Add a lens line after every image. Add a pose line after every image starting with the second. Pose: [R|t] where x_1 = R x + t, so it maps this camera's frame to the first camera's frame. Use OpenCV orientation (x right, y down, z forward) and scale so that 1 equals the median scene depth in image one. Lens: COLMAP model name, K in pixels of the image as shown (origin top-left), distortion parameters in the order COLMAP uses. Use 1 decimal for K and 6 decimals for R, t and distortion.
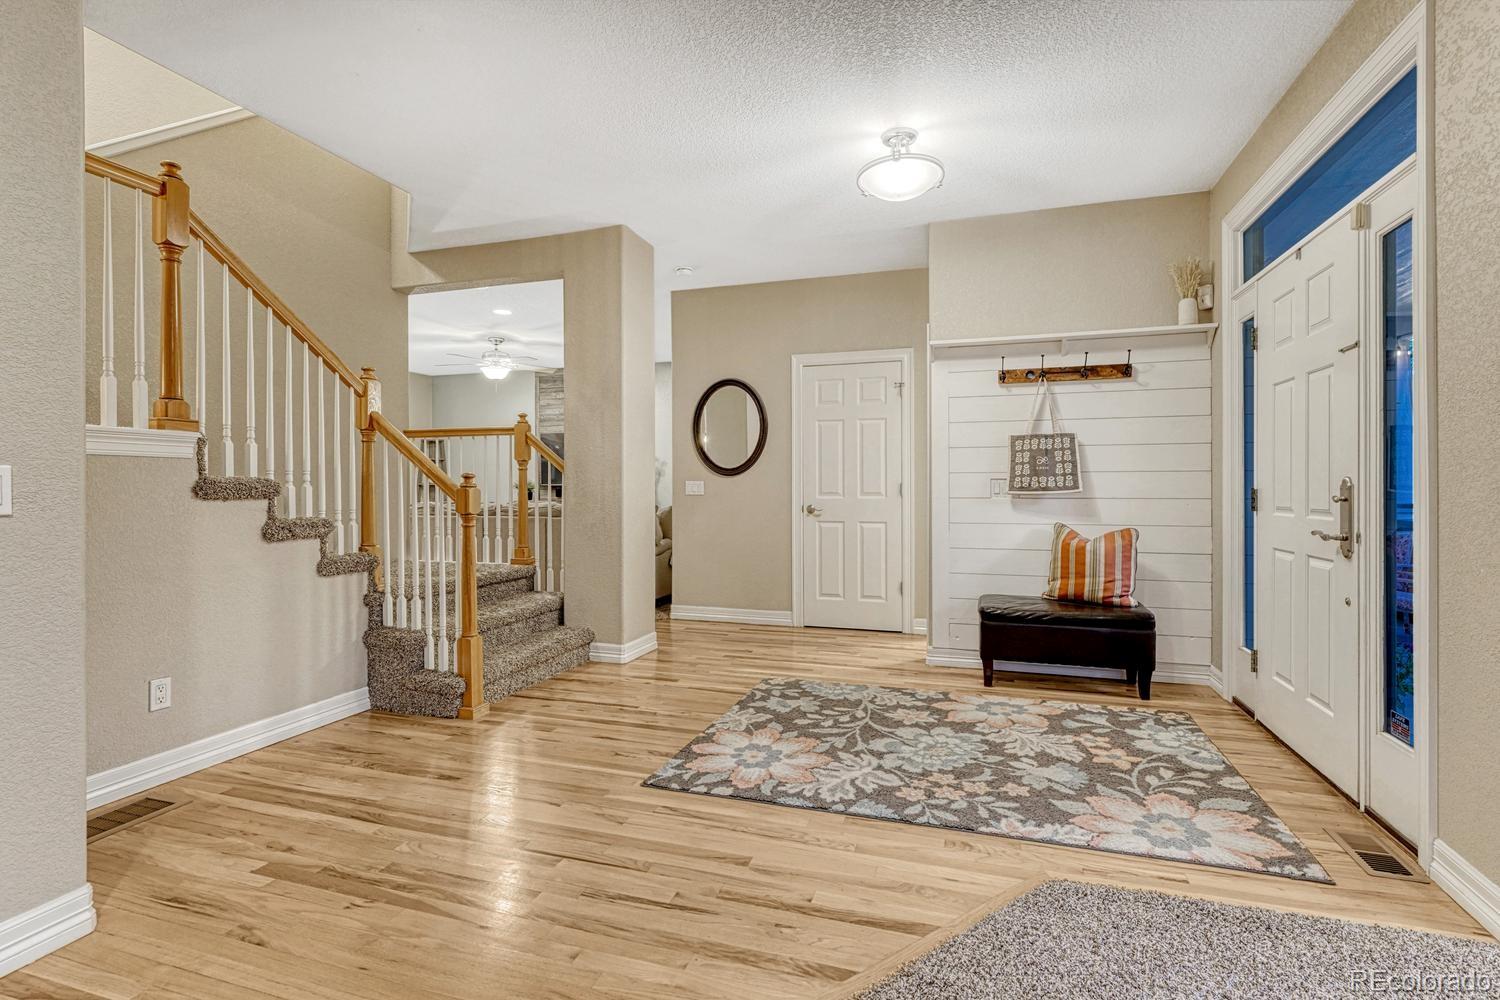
lens RADIAL K [[703.0, 0, 755.7], [0, 703.0, 487.9], [0, 0, 1]] dist [-0.000710, -0.002119]
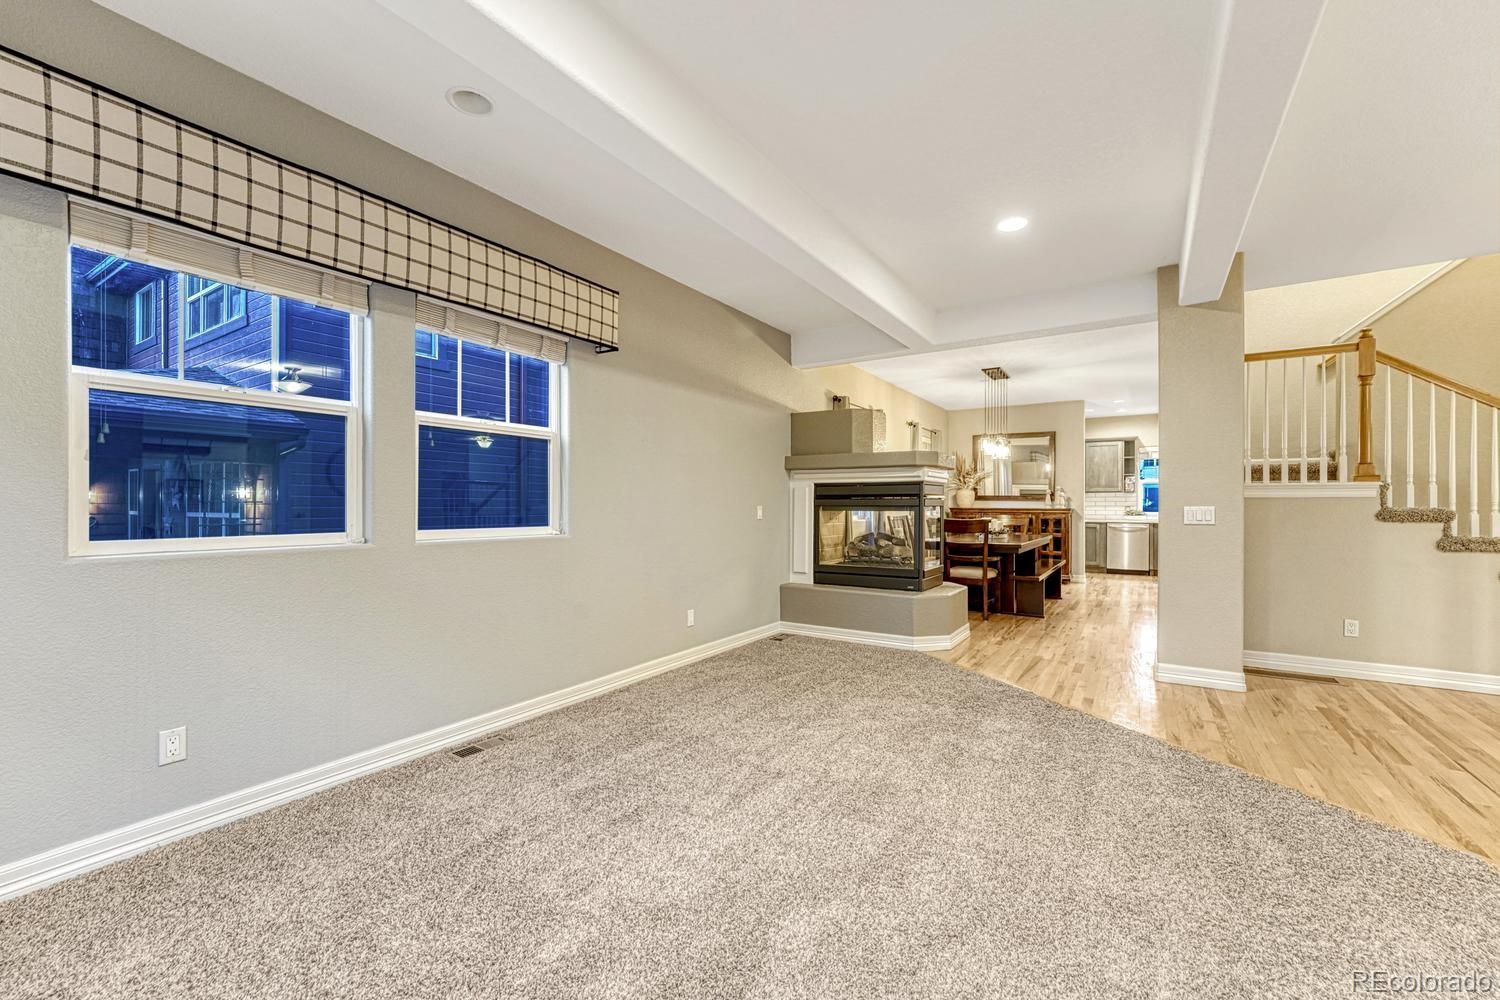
lens RADIAL K [[615.4, 0, 728.9], [0, 615.4, 508.8], [0, 0, 1]] dist [-0.003375, 0.002202]
pose [[-0.279703, 0.007187, -0.960060, 0.877143], [-0.001014, 0.999969, 0.007781, -0.019668], [0.960086, 0.003150, -0.279687, -0.076869]]
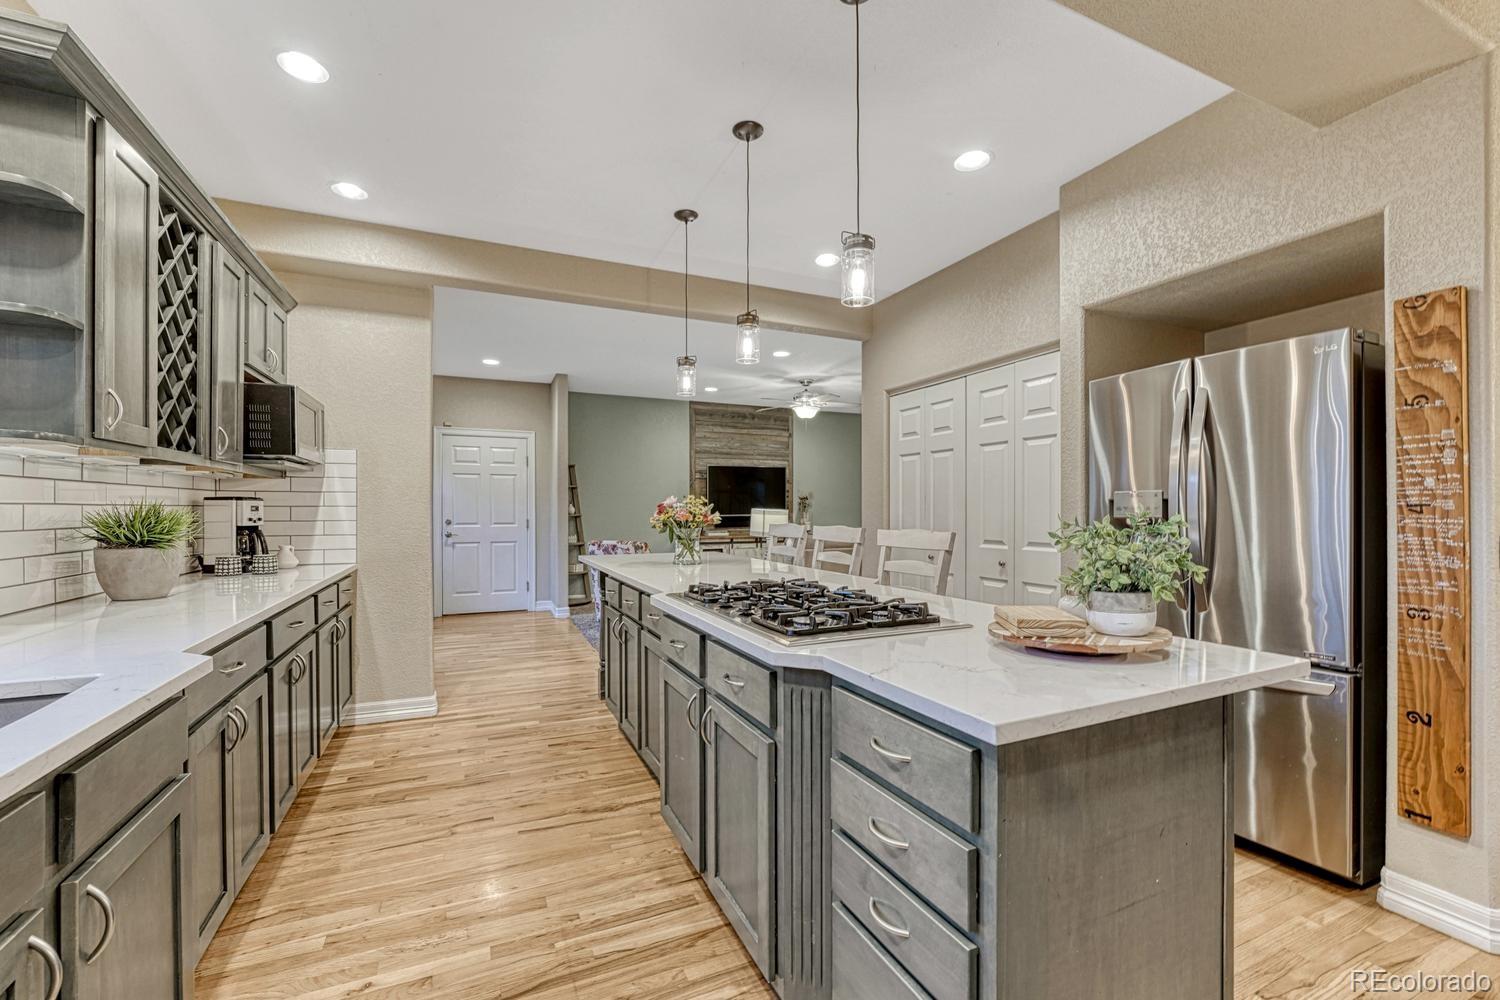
lens RADIAL K [[615.4, 0, 752.1], [0, 615.4, 509.4], [0, 0, 1]] dist [-0.003375, 0.002202]
pose [[0.730763, -0.000075, 0.682631, -2.458916], [0.001919, 0.999996, -0.001944, -0.028526], [-0.682628, 0.002731, 0.730761, 0.835930]]
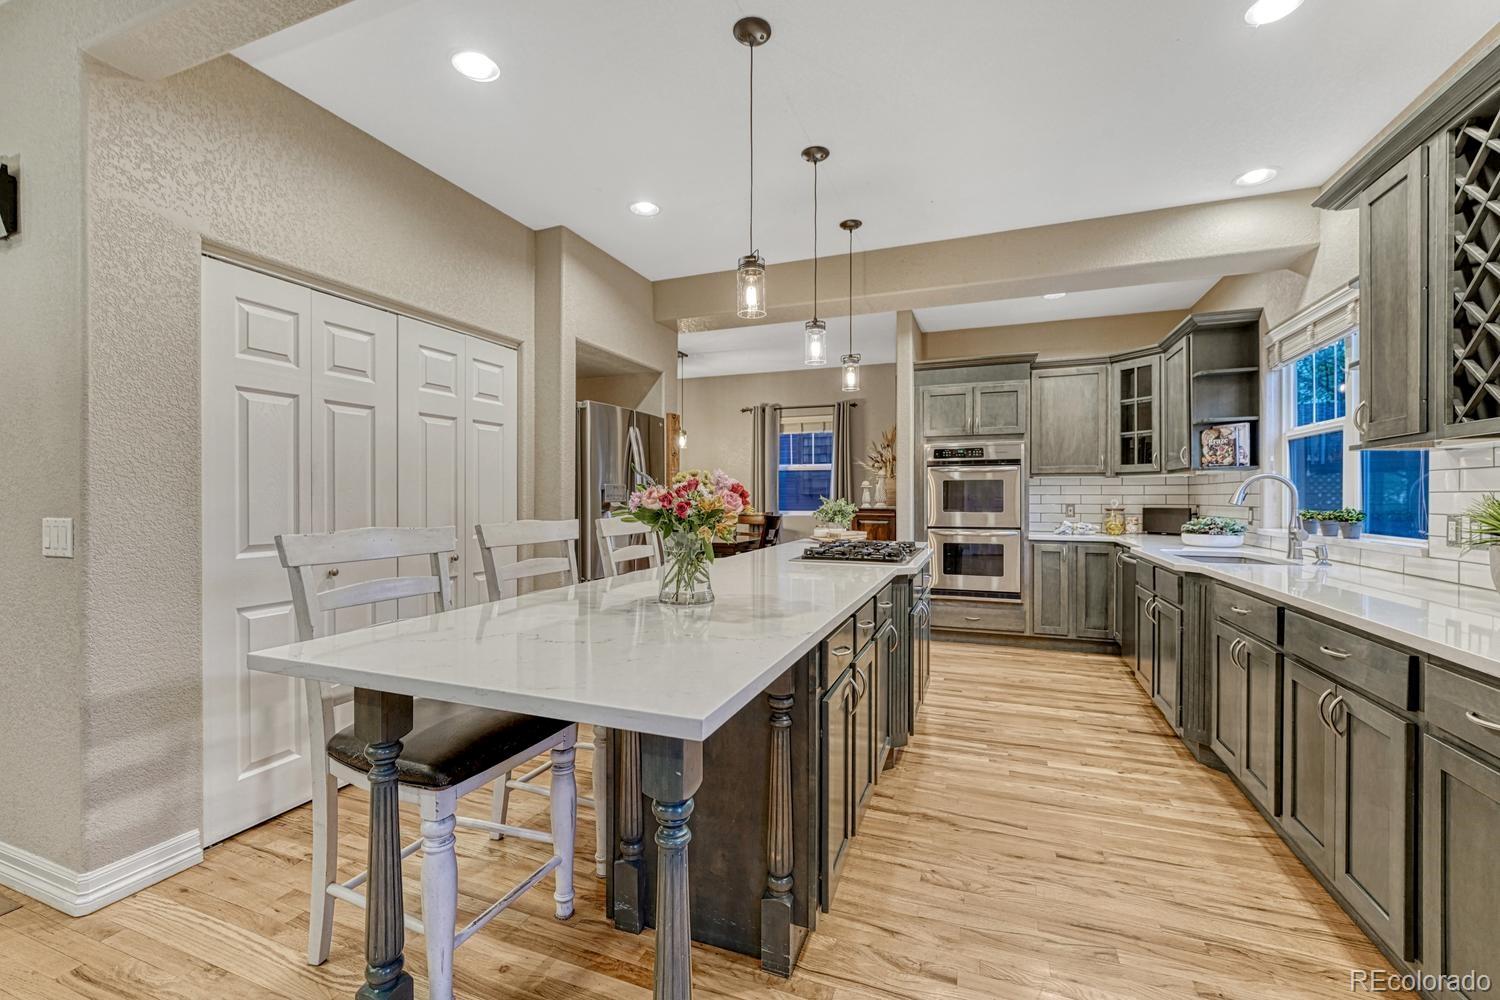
lens RADIAL K [[615.4, 0, 736.2], [0, 615.4, 500.5], [0, 0, 1]] dist [-0.003375, 0.002202]
pose [[-0.997325, -0.002569, 0.073046, -1.917285], [-0.001915, 0.999957, 0.009019, -0.031733], [-0.073066, 0.008855, -0.997288, 2.193076]]
